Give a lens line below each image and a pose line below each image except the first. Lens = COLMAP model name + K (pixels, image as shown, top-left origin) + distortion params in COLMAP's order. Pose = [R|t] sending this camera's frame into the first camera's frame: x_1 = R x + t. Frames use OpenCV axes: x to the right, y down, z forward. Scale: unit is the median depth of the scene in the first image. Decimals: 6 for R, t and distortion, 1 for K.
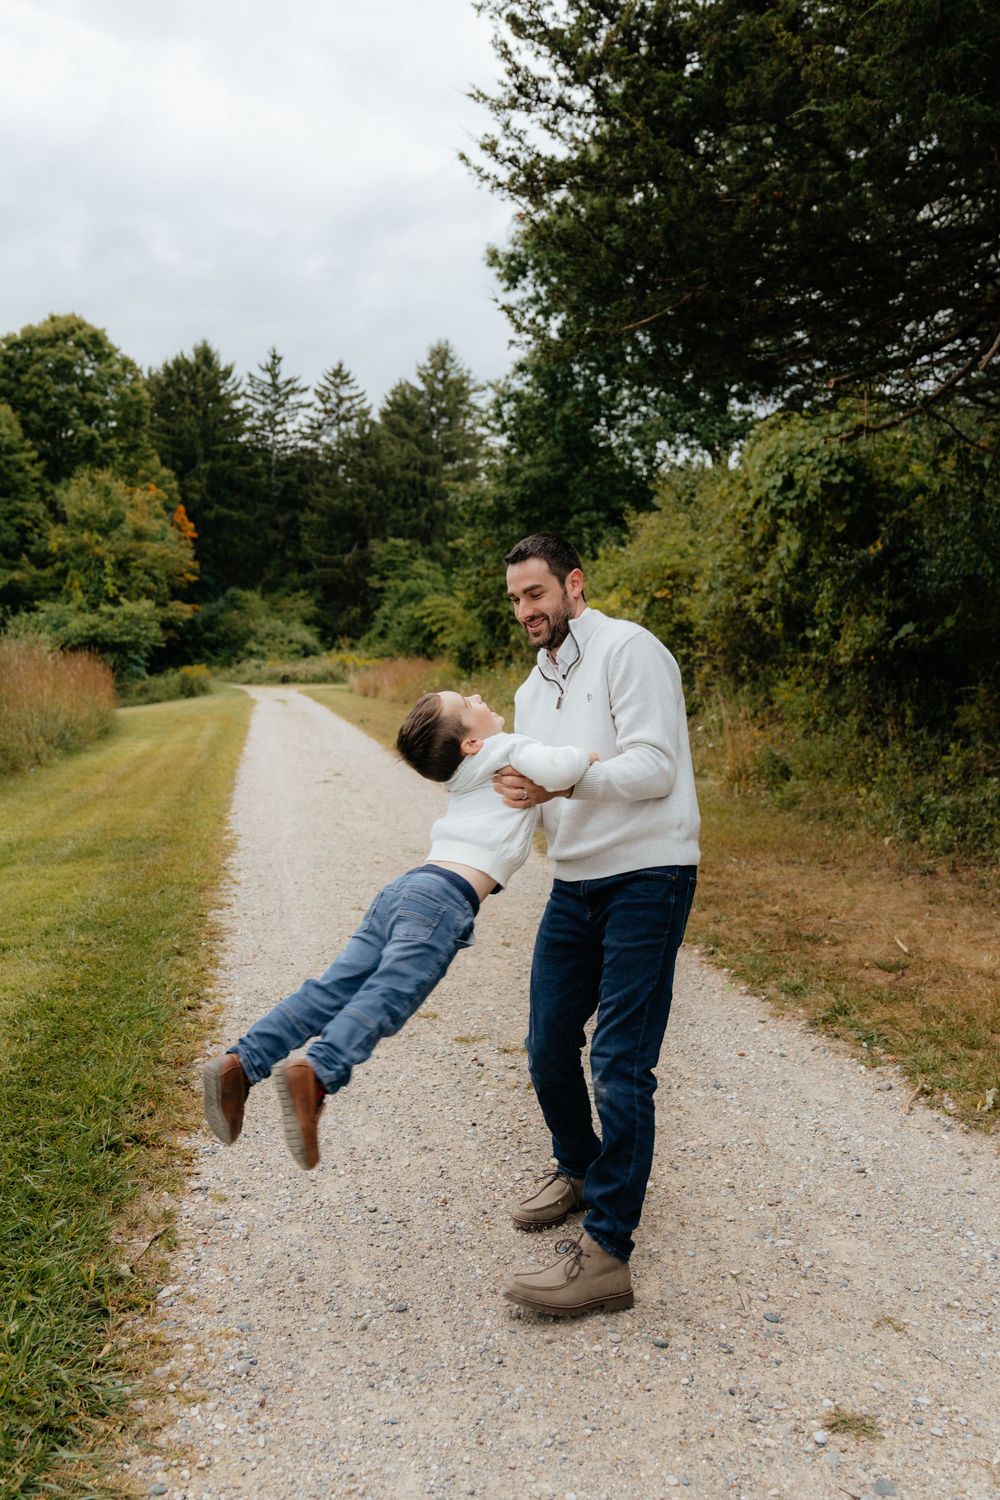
lens RADIAL K [[1267.5, 0, 496.7], [0, 1267.5, 705.9], [0, 0, 1]] dist [-0.022572, 0.004576]
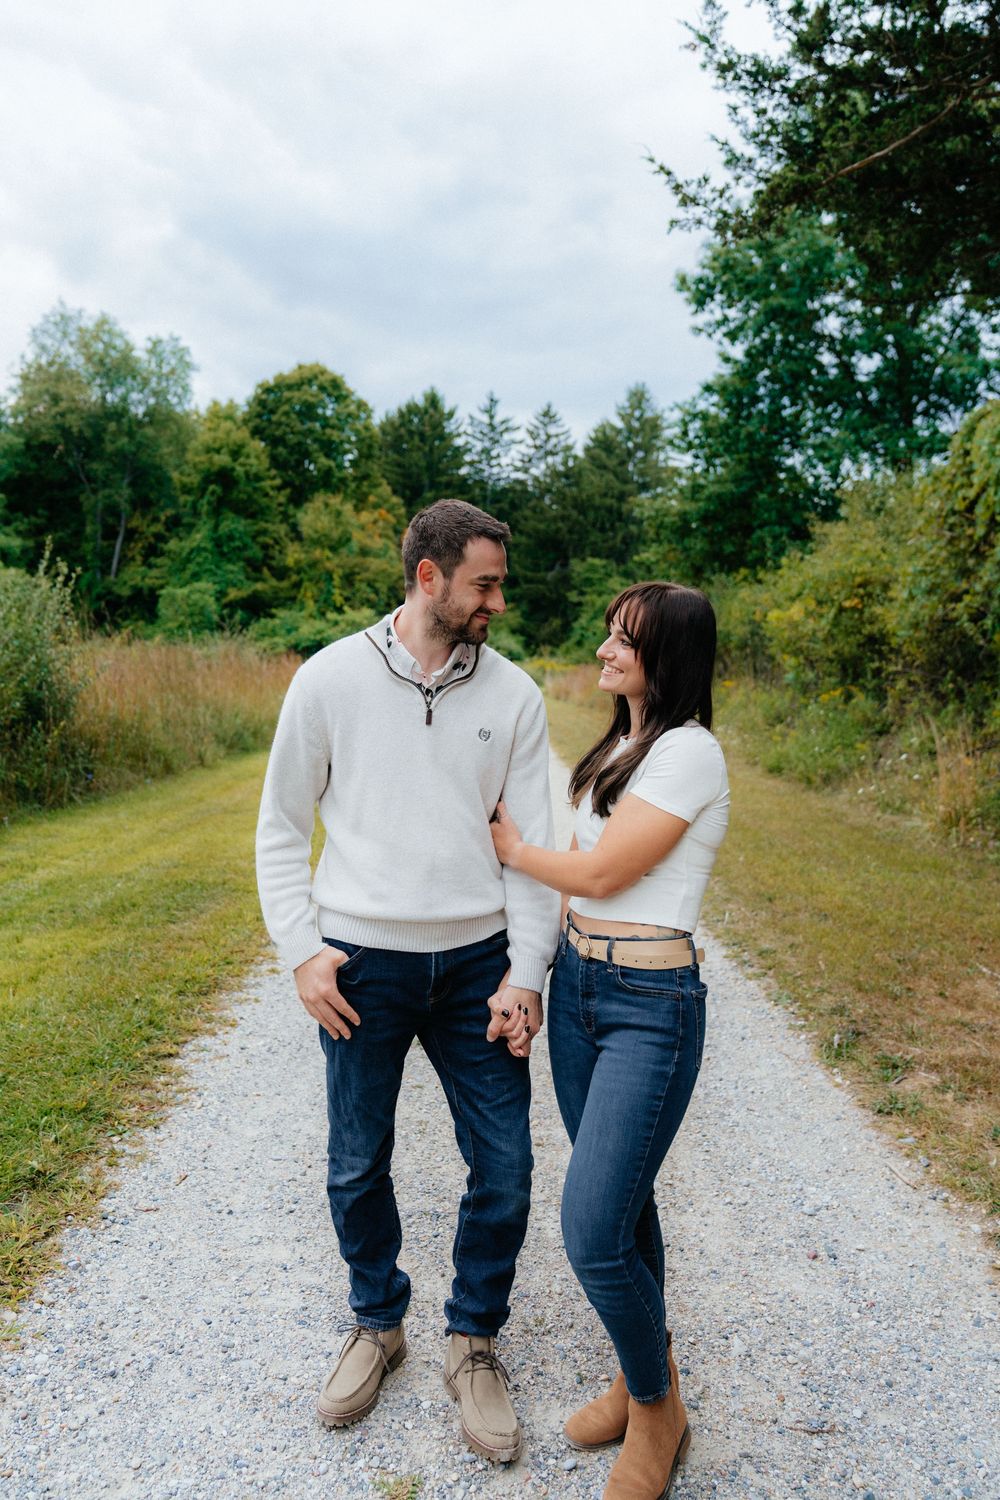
lens RADIAL K [[1107.7, 0, 496.1], [0, 1107.7, 681.9], [0, 0, 1]] dist [-0.027526, 0.004510]
pose [[0.985761, 0.022766, -0.166604, 0.001826], [-0.026418, 0.999456, -0.019735, -0.001466], [0.166064, 0.023856, 0.985826, 0.031558]]
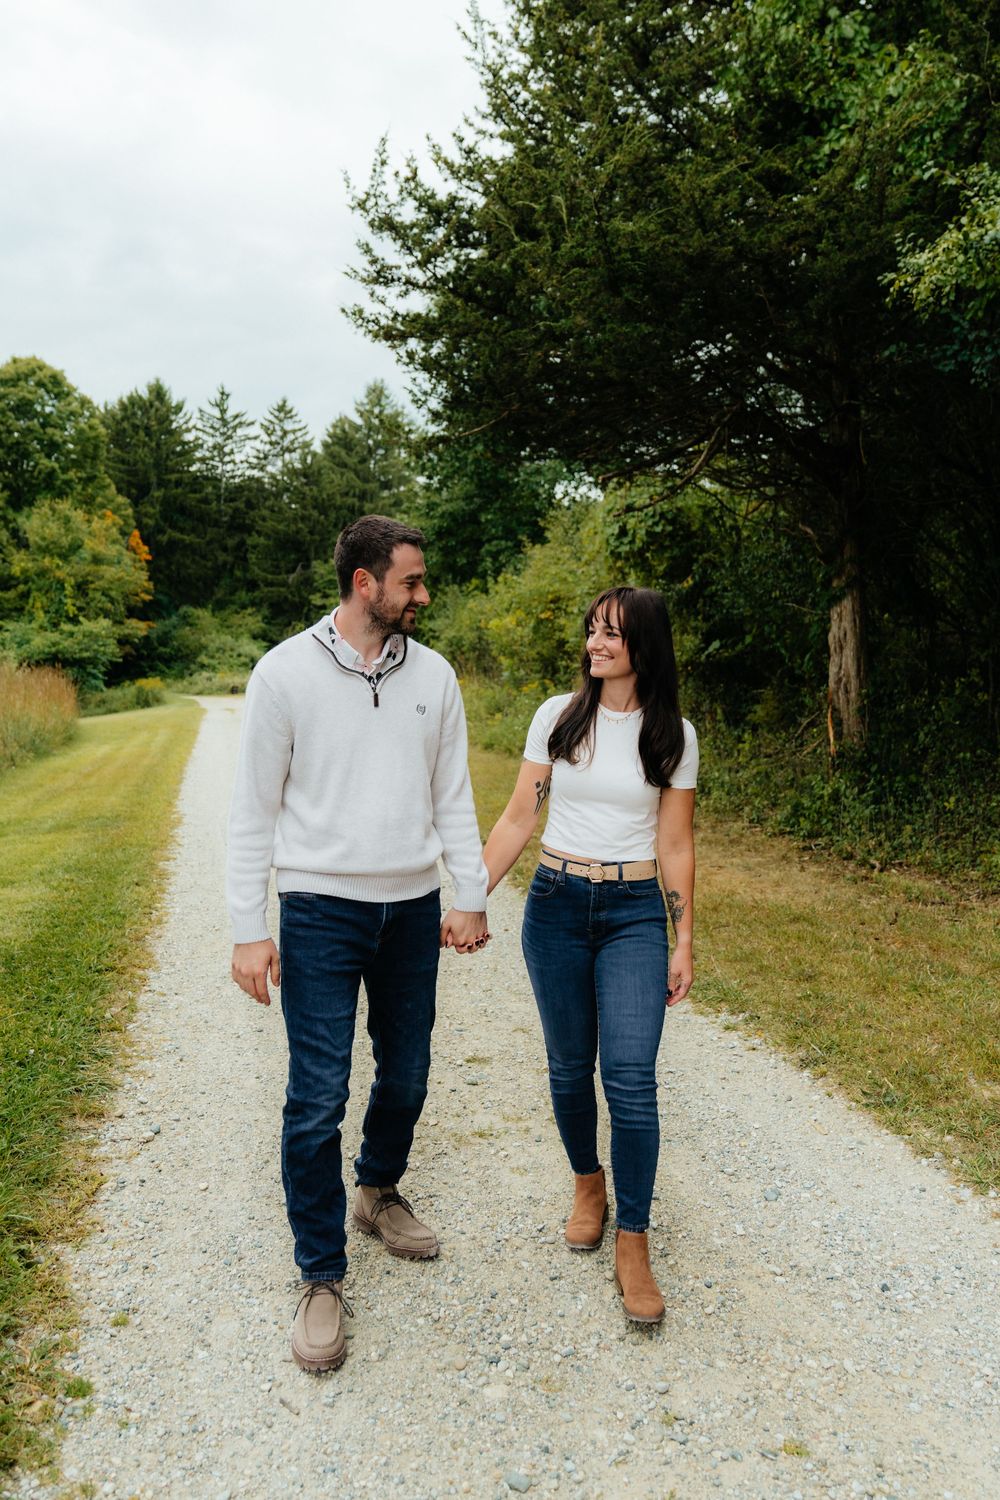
lens RADIAL K [[1169.2, 0, 518.9], [0, 1169.2, 679.0], [0, 0, 1]] dist [-0.019767, 0.004957]
pose [[0.997322, -0.011843, 0.072172, 0.005045], [0.013830, 0.999537, -0.027097, 0.000313], [-0.071818, 0.028022, 0.997024, -0.020397]]
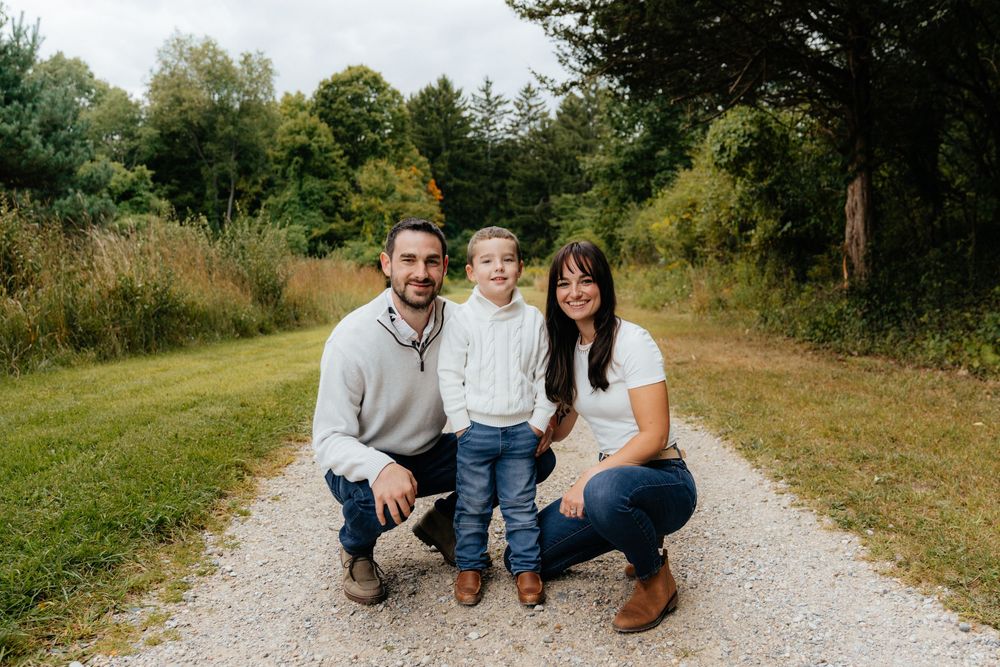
lens RADIAL K [[817.7, 0, 534.7], [0, 817.7, 334.4], [0, 0, 1]] dist [-0.023403, 0.005723]
pose [[0.991272, -0.023027, -0.129803, 0.013775], [0.028032, 0.998927, 0.036866, 0.005264], [0.128814, -0.040183, 0.990854, -0.027236]]
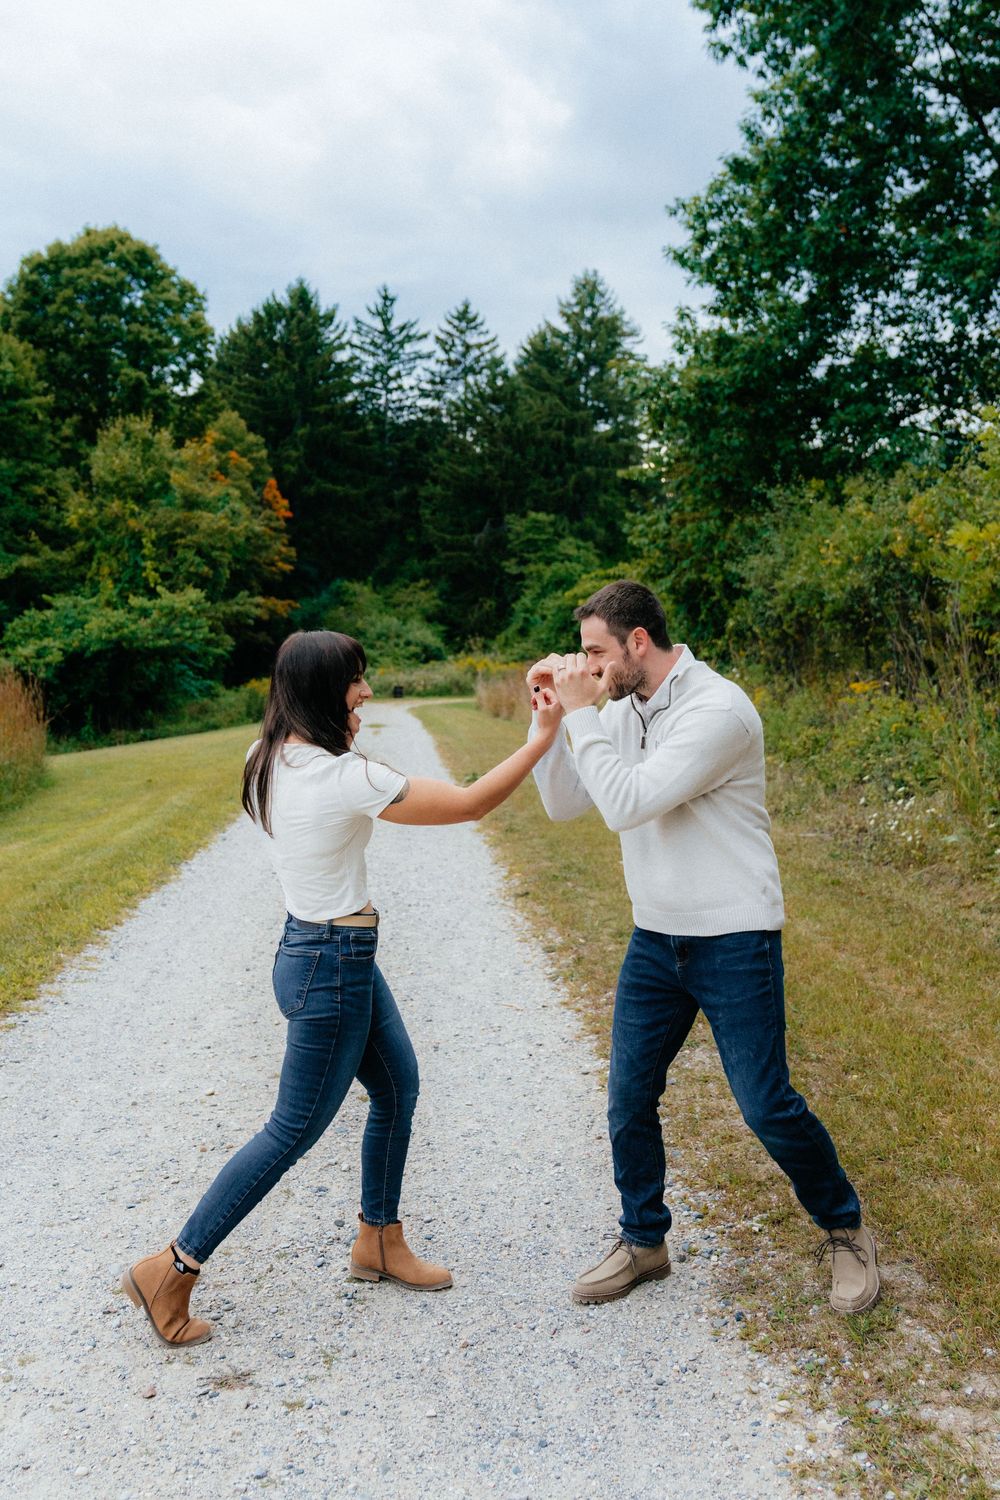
lens RADIAL K [[1458.6, 0, 558.9], [0, 1458.6, 692.6], [0, 0, 1]] dist [-0.020761, 0.016734]
pose [[0.997478, -0.020906, -0.067832, -0.008652], [0.019889, 0.999680, -0.015637, -0.004711], [0.068137, 0.014248, 0.997574, 0.122278]]
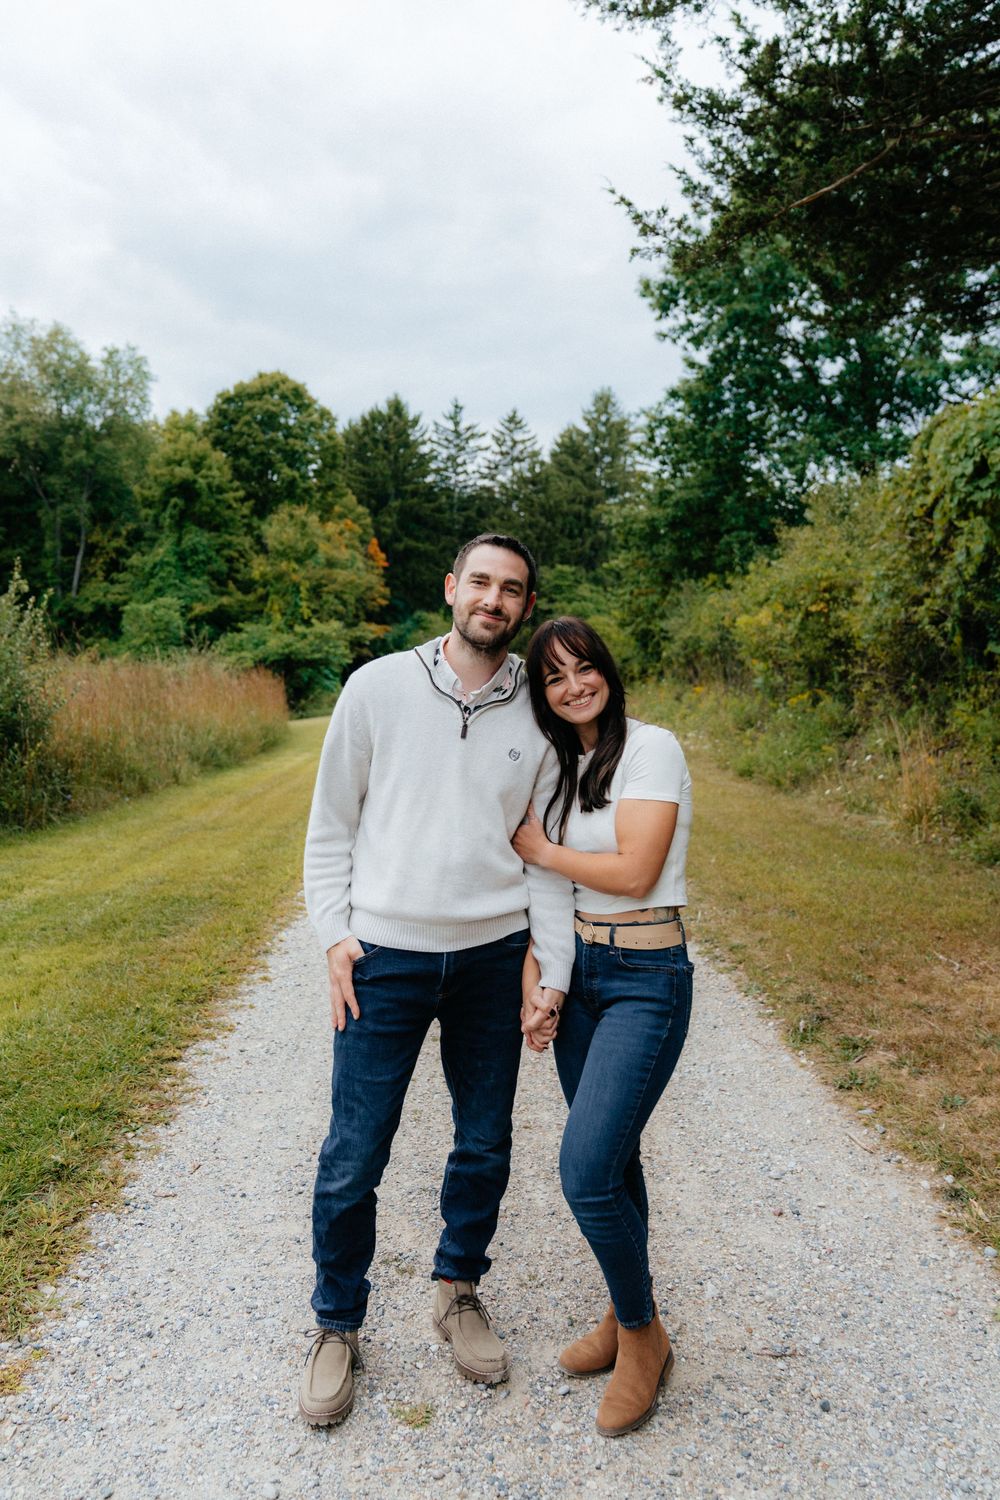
lens RADIAL K [[1117.6, 0, 508.7], [0, 1117.6, 711.3], [0, 0, 1]] dist [-0.027843, 0.001952]
pose [[0.991542, 0.003158, -0.129745, 0.001946], [-0.003477, 0.999991, -0.002236, -0.001611], [0.129737, 0.002668, 0.991545, 0.028890]]
